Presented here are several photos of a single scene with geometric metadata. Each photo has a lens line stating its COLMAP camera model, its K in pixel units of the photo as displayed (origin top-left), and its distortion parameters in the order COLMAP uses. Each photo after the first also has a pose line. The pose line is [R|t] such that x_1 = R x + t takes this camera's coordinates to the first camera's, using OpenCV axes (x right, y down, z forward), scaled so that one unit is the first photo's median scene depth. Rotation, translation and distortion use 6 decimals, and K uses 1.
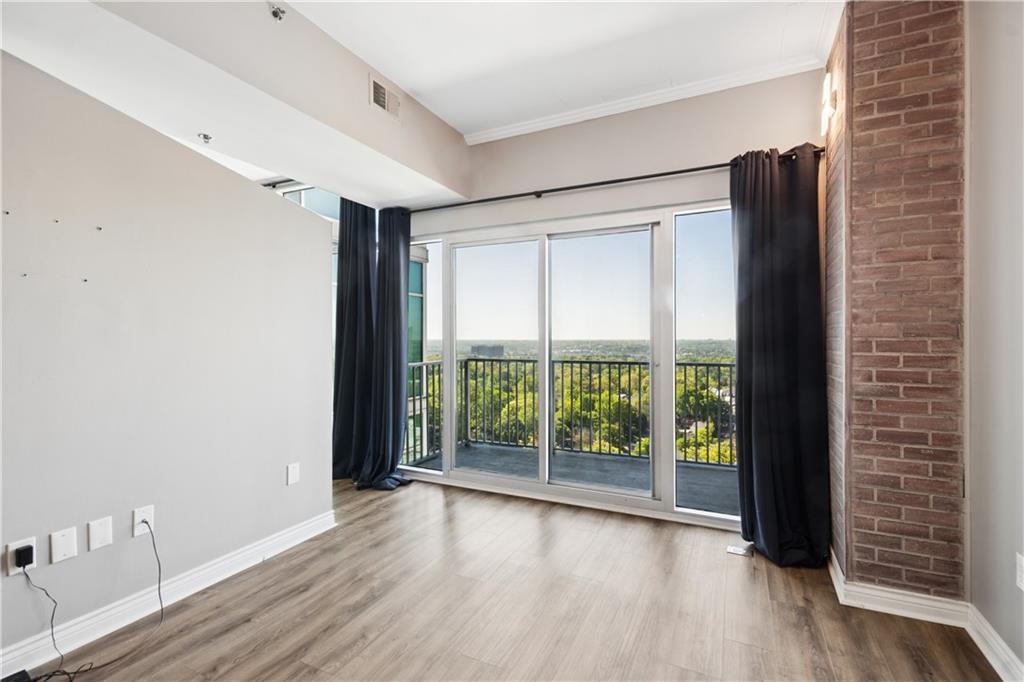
lens RADIAL K [[458.7, 0, 527.7], [0, 458.7, 337.4], [0, 0, 1]] dist [0.023361, 0.000344]
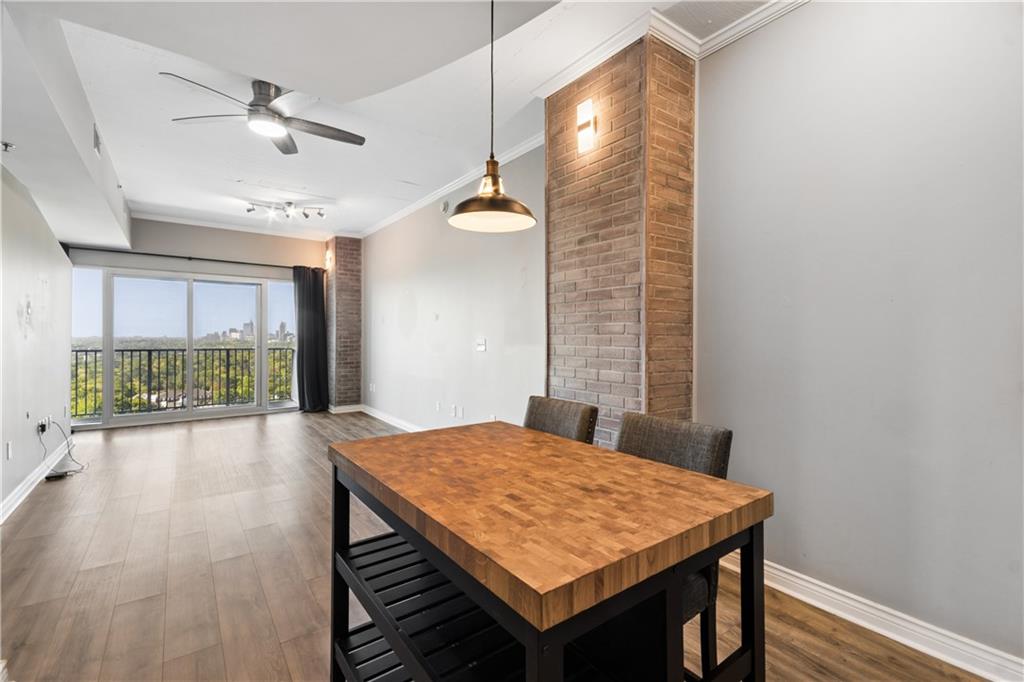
lens RADIAL K [[458.7, 0, 510.7], [0, 458.7, 338.0], [0, 0, 1]] dist [0.023361, 0.000344]
pose [[0.498732, -0.001482, 0.866755, -1.233792], [-0.006472, 0.999964, 0.005434, -0.005032], [-0.866732, -0.008319, 0.498705, -1.385832]]
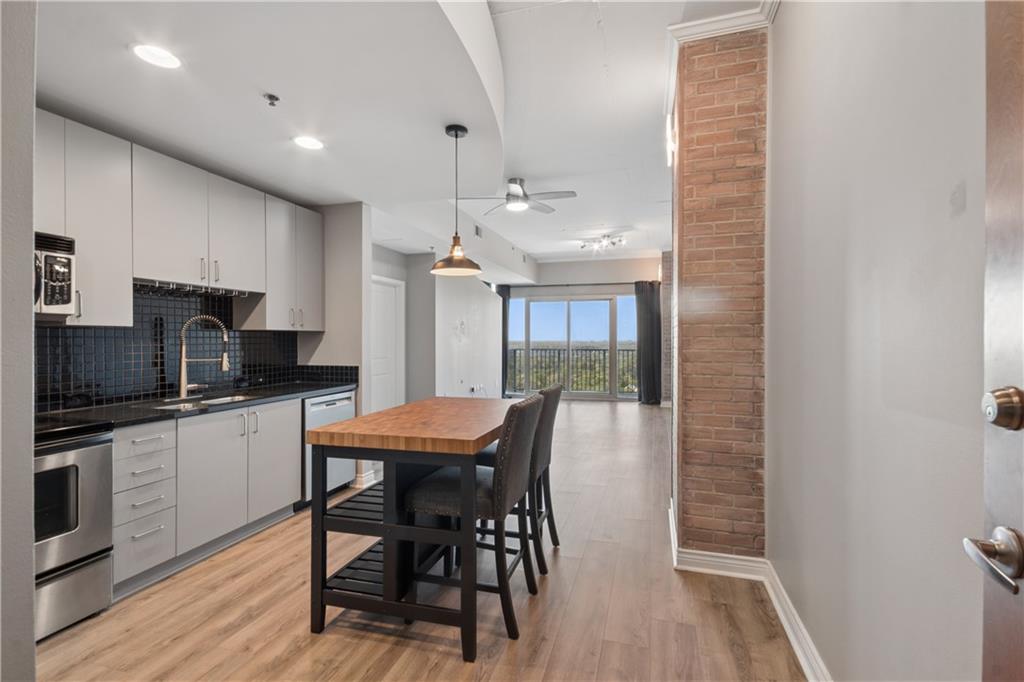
lens RADIAL K [[458.7, 0, 520.6], [0, 458.7, 339.9], [0, 0, 1]] dist [0.023361, 0.000344]
pose [[0.992120, -0.002995, 0.125255, -0.743765], [0.002415, 0.999986, 0.004782, -0.007113], [-0.125268, -0.004442, 0.992113, -2.058275]]
